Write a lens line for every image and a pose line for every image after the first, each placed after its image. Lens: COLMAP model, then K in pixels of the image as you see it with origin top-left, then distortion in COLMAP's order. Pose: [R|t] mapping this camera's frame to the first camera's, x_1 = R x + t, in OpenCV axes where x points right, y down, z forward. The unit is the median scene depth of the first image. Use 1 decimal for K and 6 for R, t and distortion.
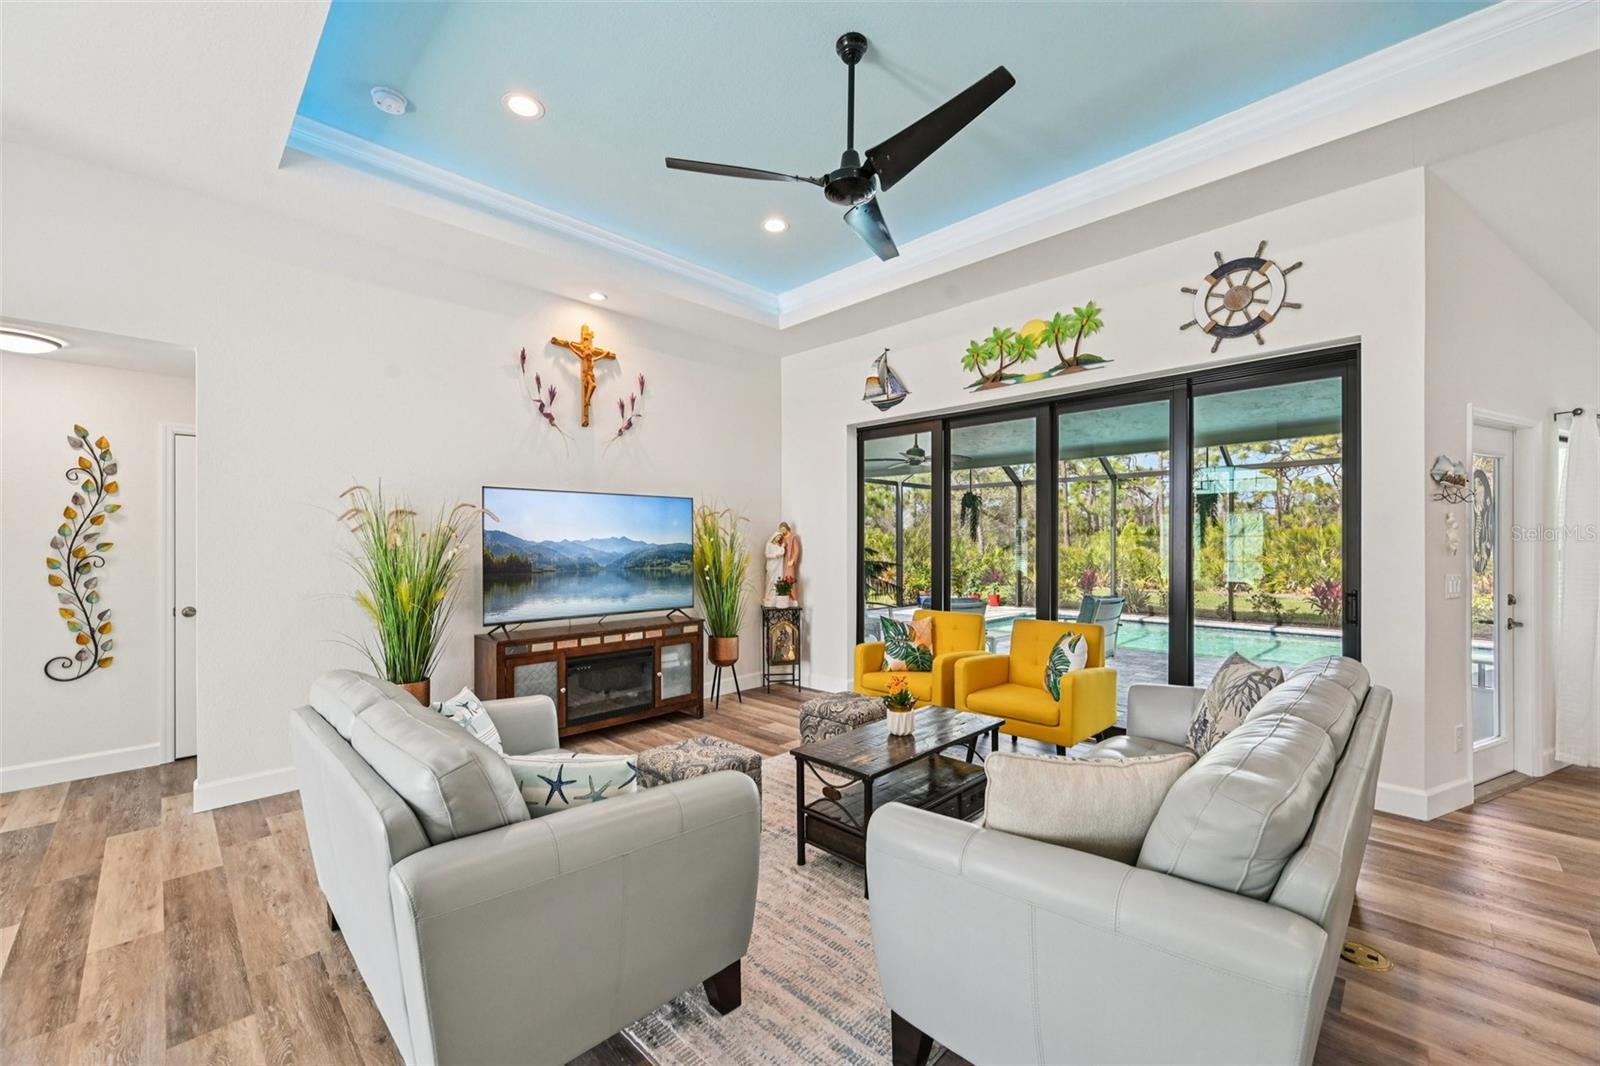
lens RADIAL K [[634.3, 0, 802.0], [0, 634.3, 540.2], [0, 0, 1]] dist [-0.000072, 0.000111]
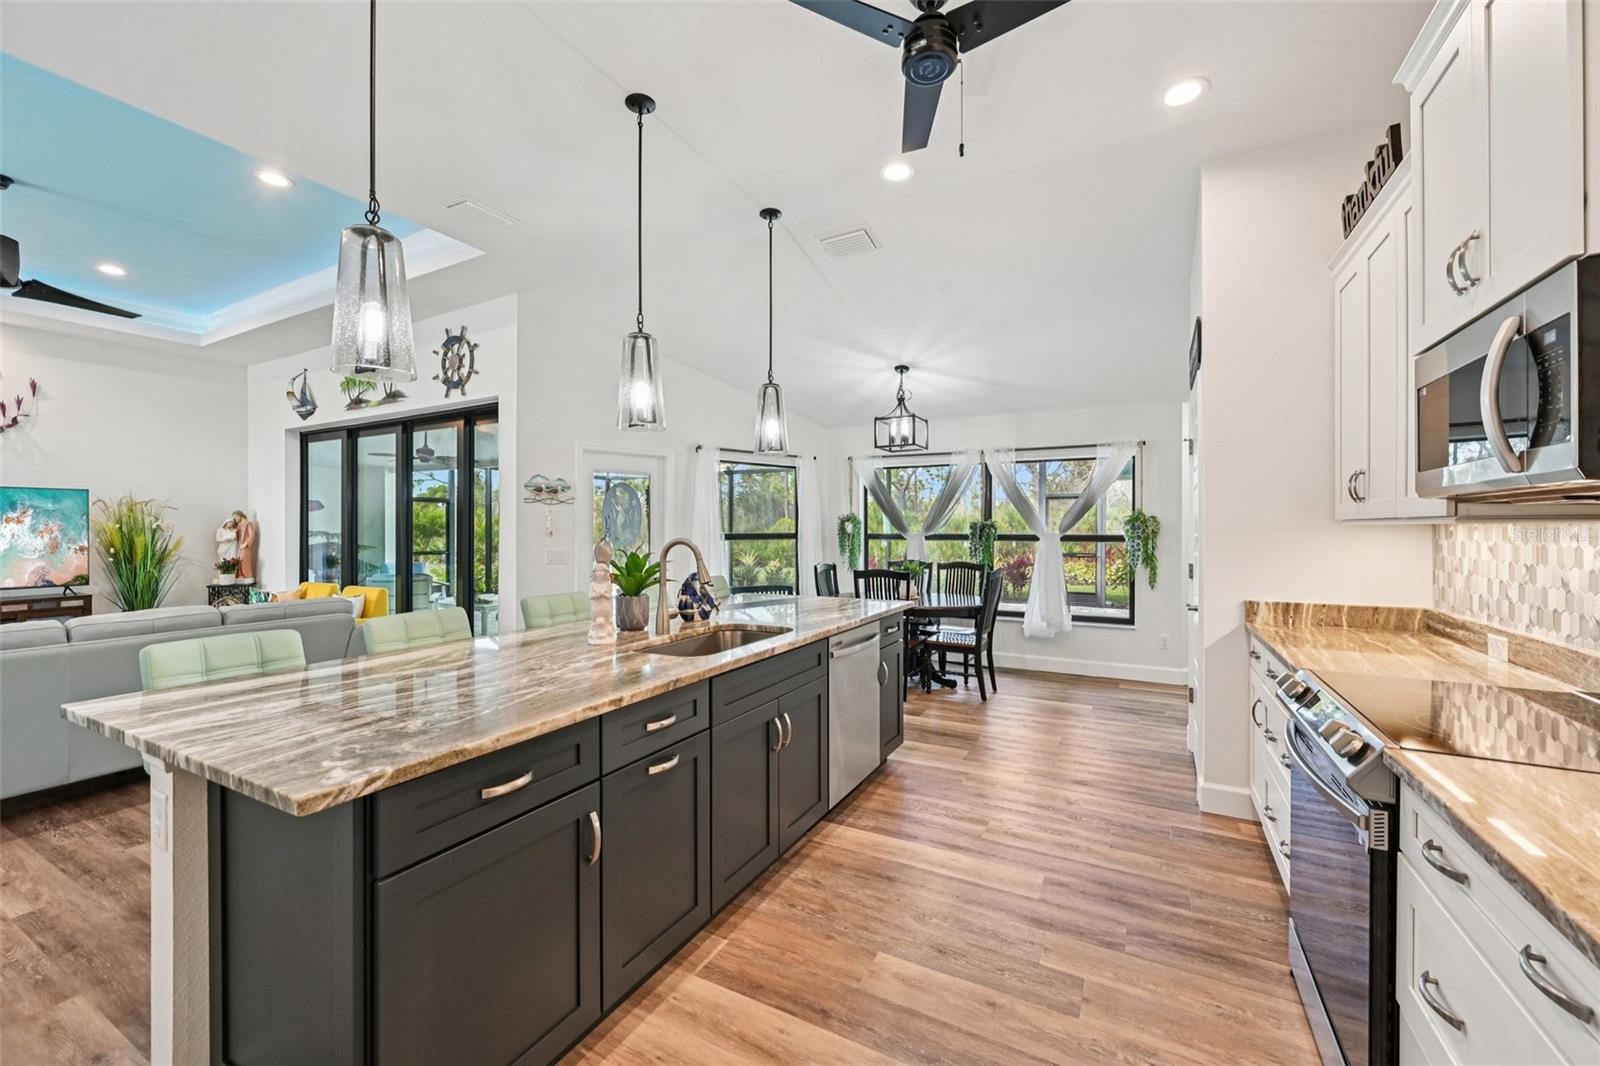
lens RADIAL K [[638.0, 0, 796.0], [0, 638.0, 528.0], [0, 0, 1]] dist [0.000860, 0.000377]
pose [[0.963773, 0.000648, 0.266722, 0.817265], [-0.001803, 0.999990, 0.004084, -0.004688], [-0.266717, -0.004417, 0.963765, -0.492987]]
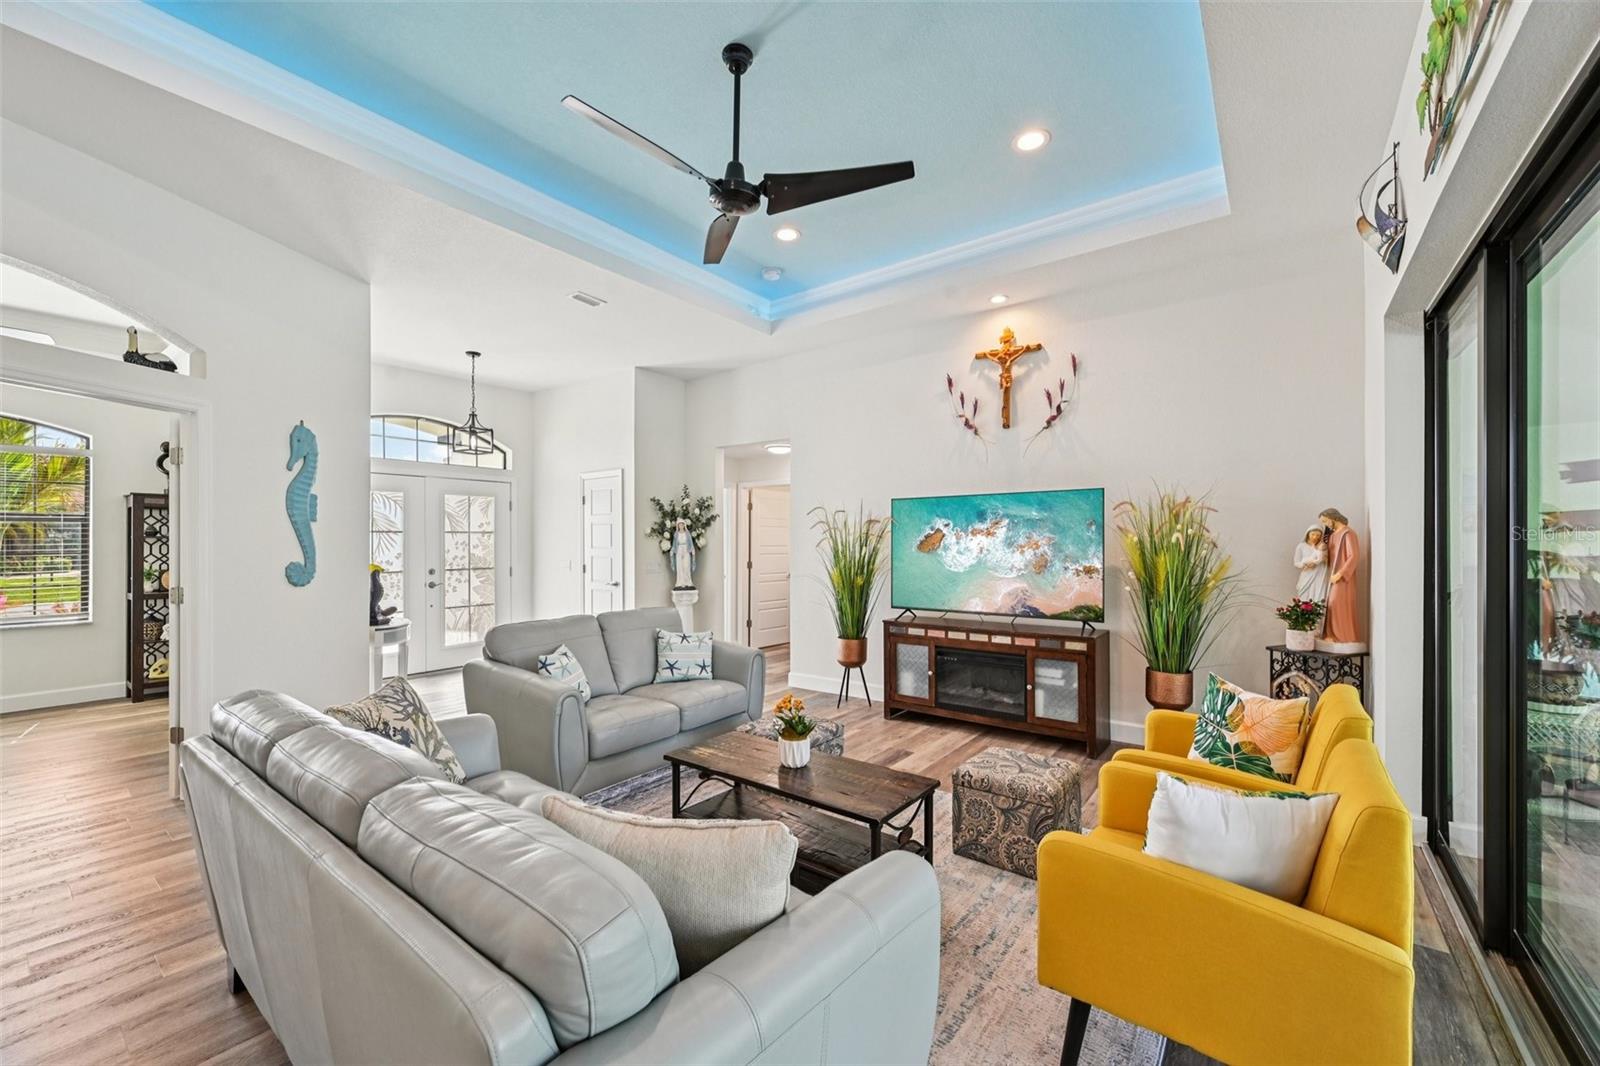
lens RADIAL K [[633.0, 0, 804.8], [0, 633.0, 544.4], [0, 0, 1]] dist [-0.001139, -0.000151]
pose [[0.126541, 0.005354, -0.991947, 0.635944], [0.006131, 0.999962, 0.006179, -0.002050], [0.991942, -0.006864, 0.126503, 0.561868]]
